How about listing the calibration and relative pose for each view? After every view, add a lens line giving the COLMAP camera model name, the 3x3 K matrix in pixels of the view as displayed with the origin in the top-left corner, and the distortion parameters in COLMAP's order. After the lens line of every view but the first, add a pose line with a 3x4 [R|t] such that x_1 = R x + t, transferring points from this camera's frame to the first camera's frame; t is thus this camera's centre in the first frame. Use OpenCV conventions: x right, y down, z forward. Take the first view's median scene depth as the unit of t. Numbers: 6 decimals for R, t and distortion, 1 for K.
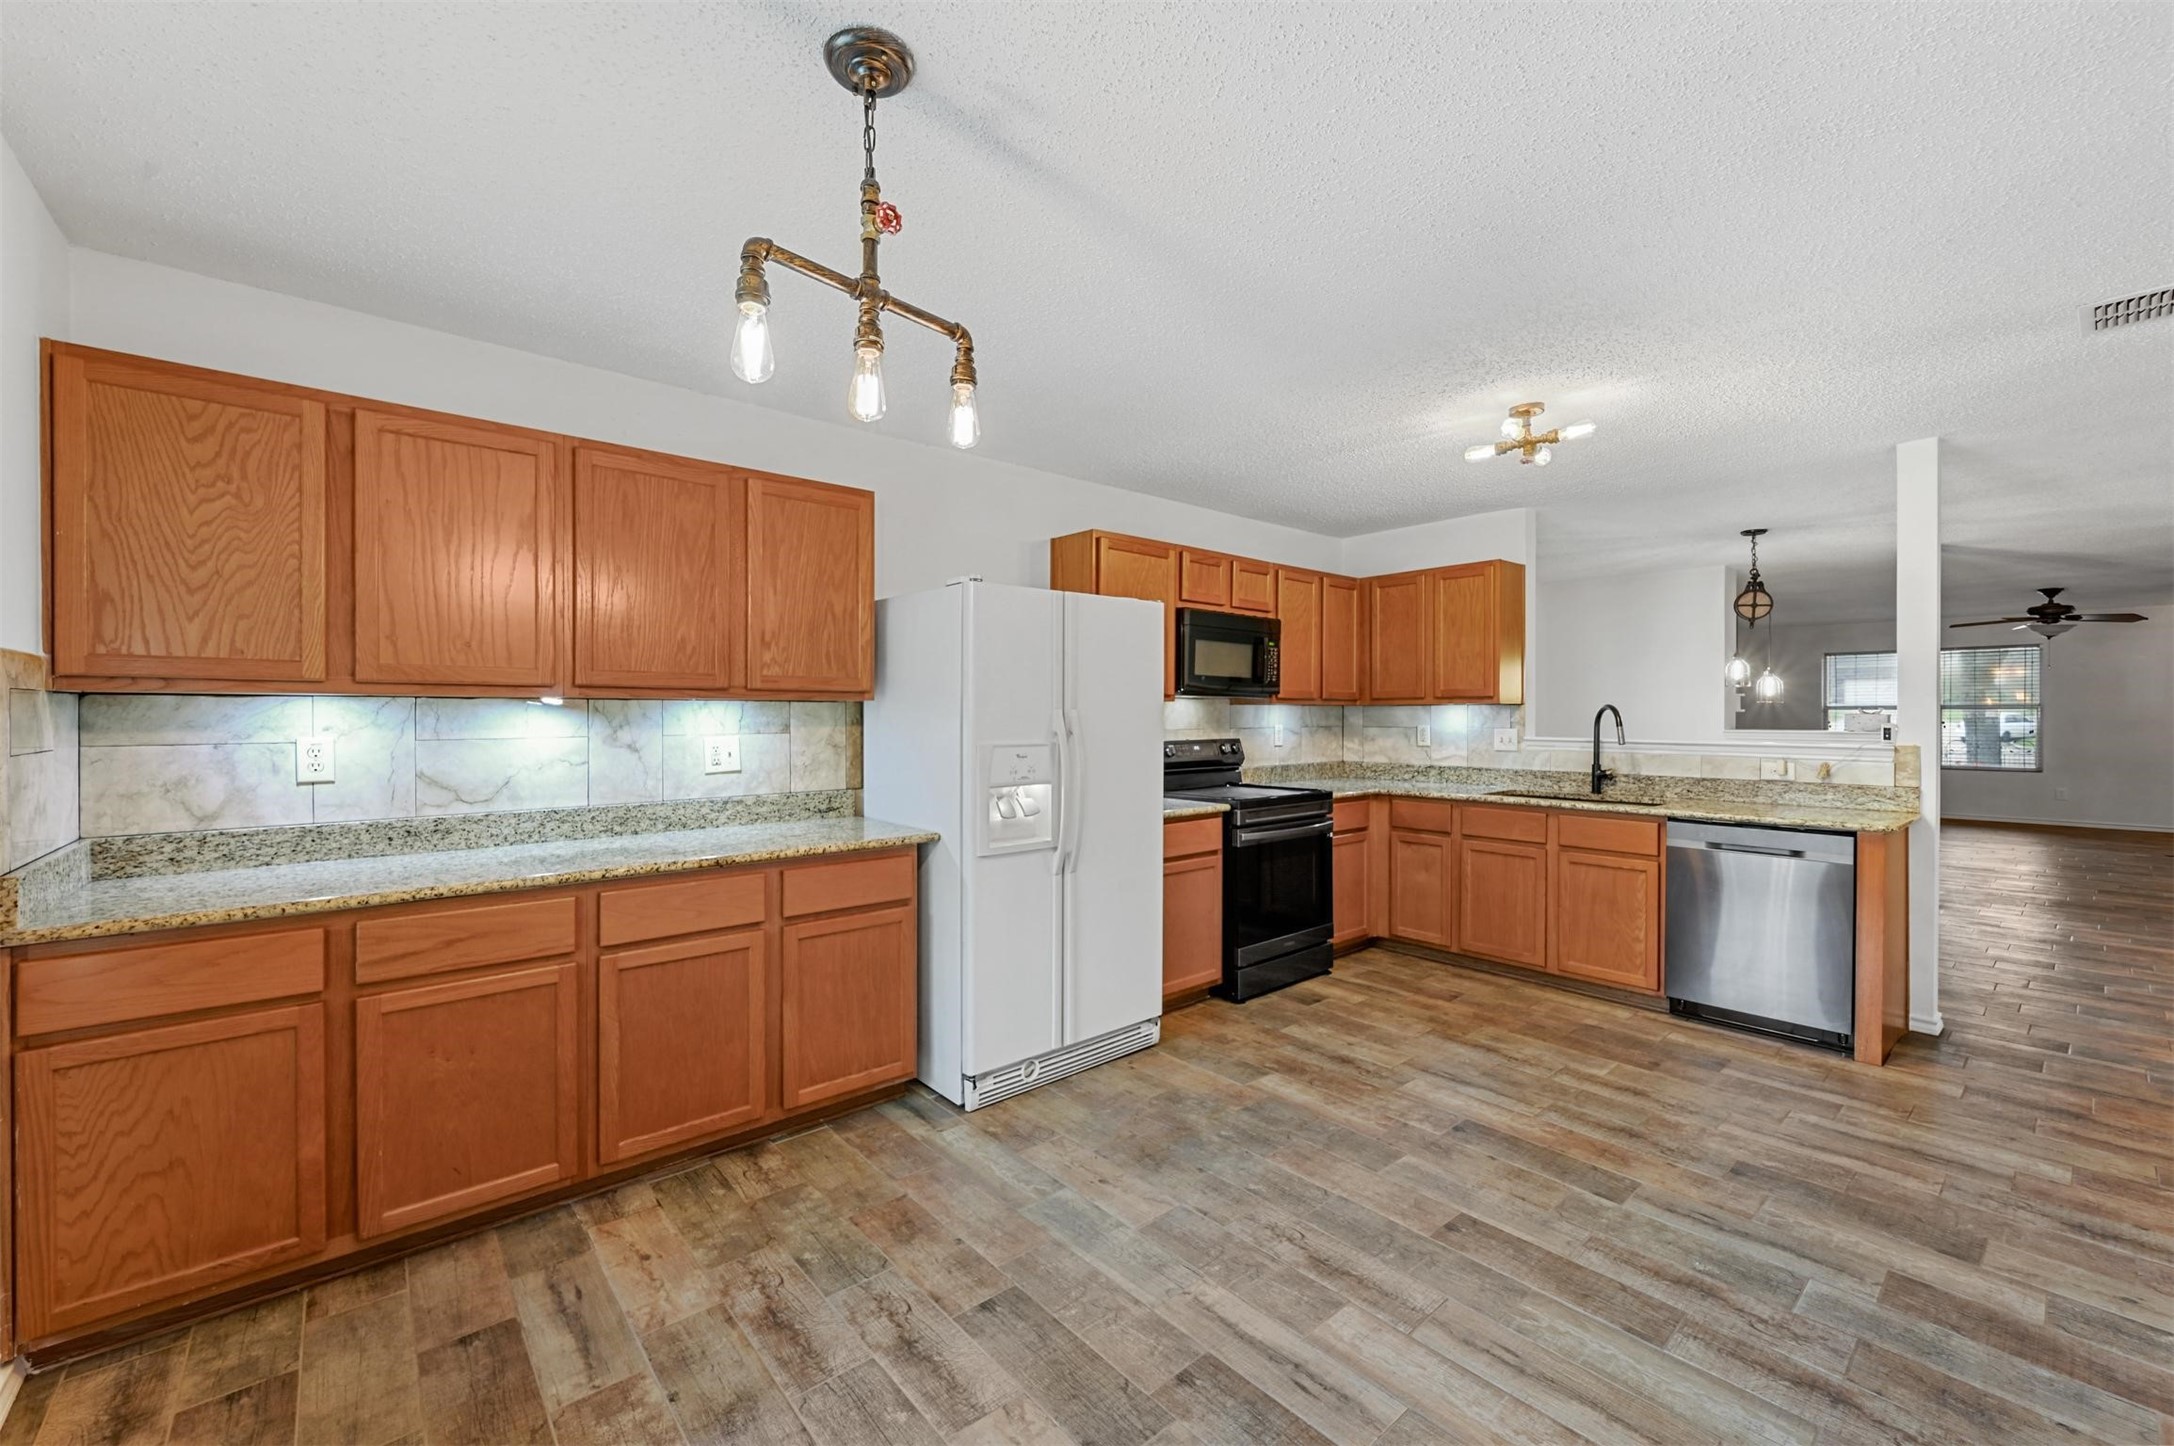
lens RADIAL K [[868.3, 0, 1076.1], [0, 868.3, 718.1], [0, 0, 1]] dist [0.001071, 0.001209]
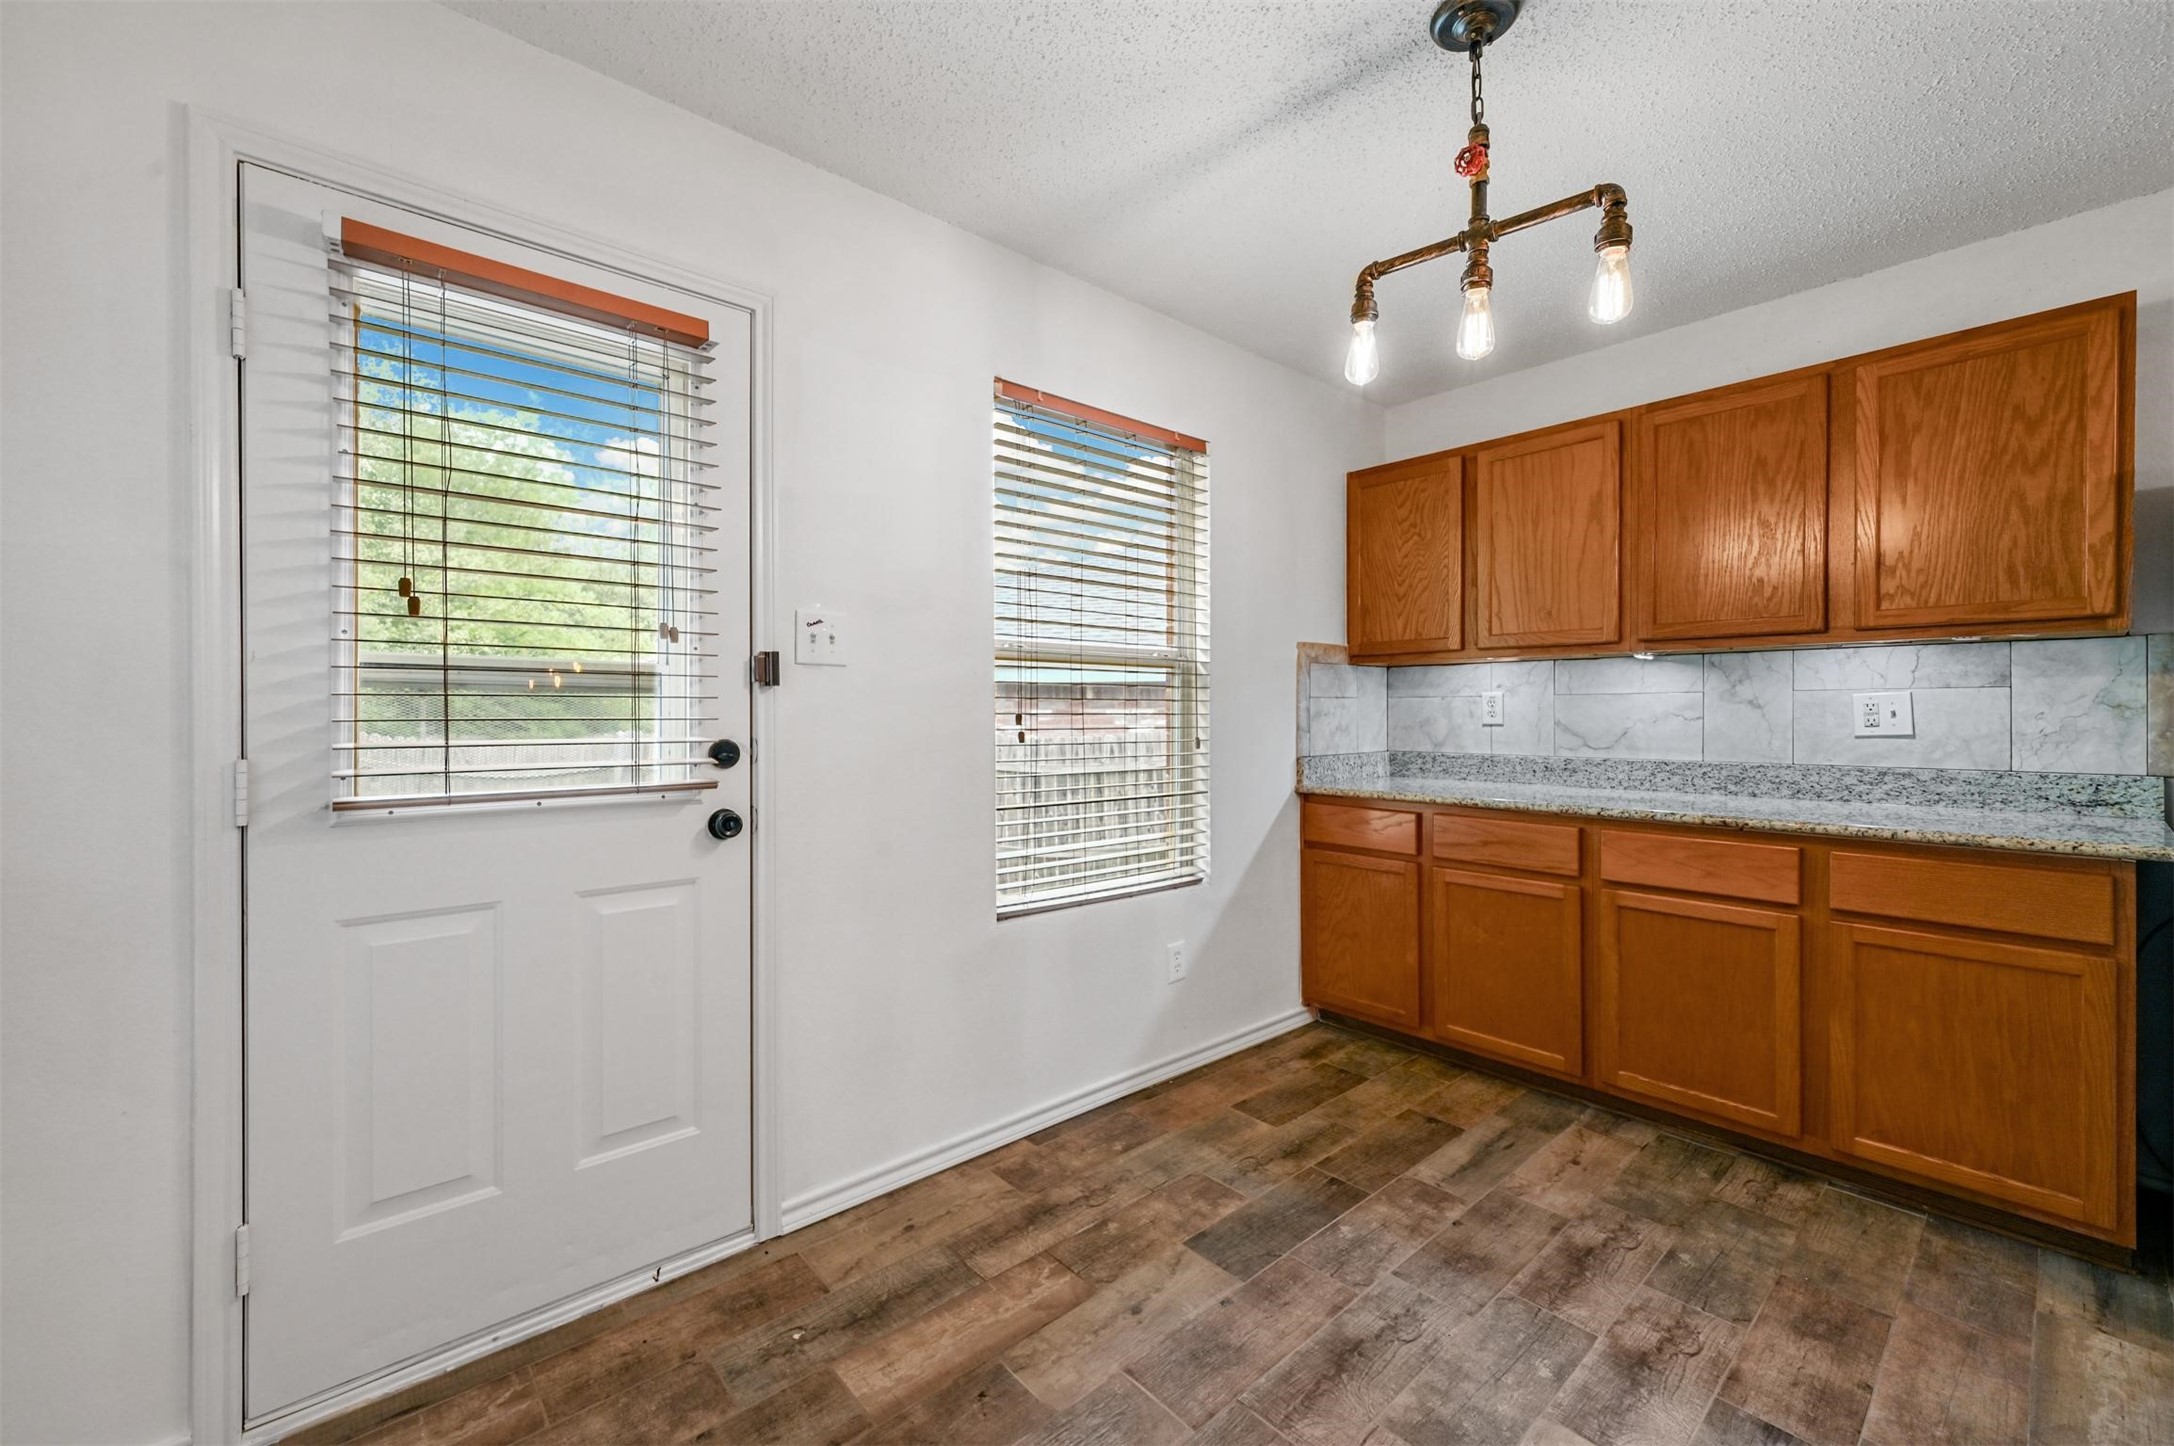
lens RADIAL K [[868.3, 0, 1074.7], [0, 868.3, 713.9], [0, 0, 1]] dist [0.001071, 0.001209]
pose [[0.012415, 0.004839, -0.999911, 0.365696], [-0.001419, 0.999987, 0.004821, 0.036891], [0.999922, 0.001359, 0.012422, 0.230466]]
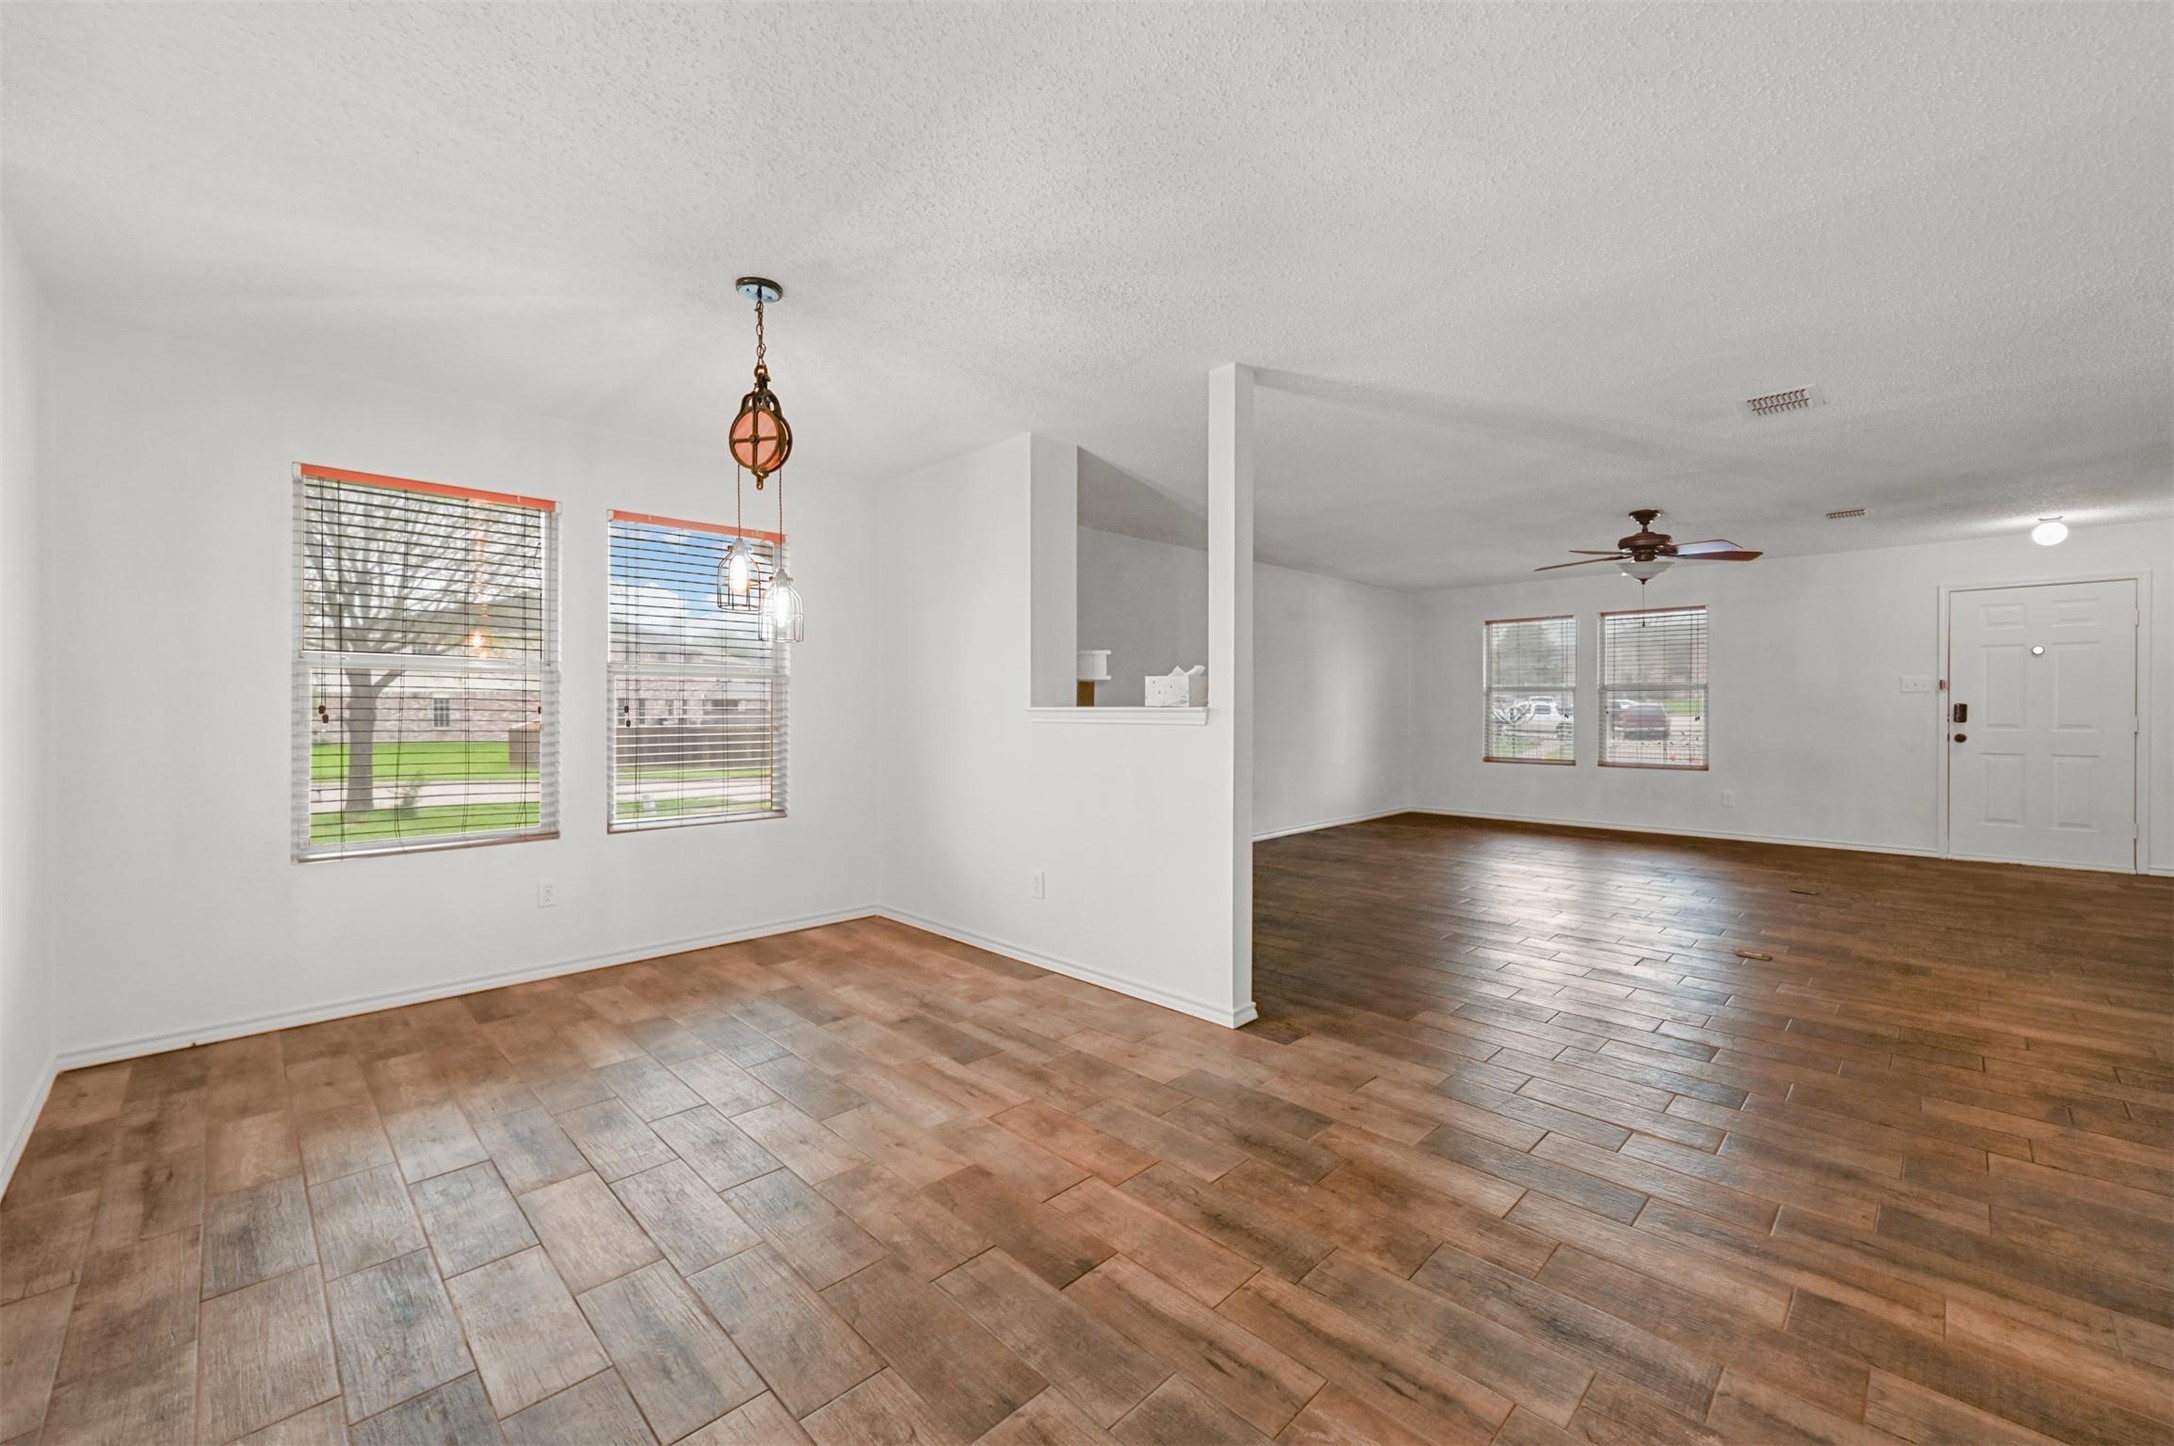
lens RADIAL K [[868.3, 0, 1089.8], [0, 868.3, 714.0], [0, 0, 1]] dist [0.001071, 0.001209]
pose [[0.996869, 0.001500, 0.079062, 1.497105], [-0.001689, 0.999996, 0.002322, 0.034022], [-0.079058, -0.002448, 0.996867, 0.815024]]
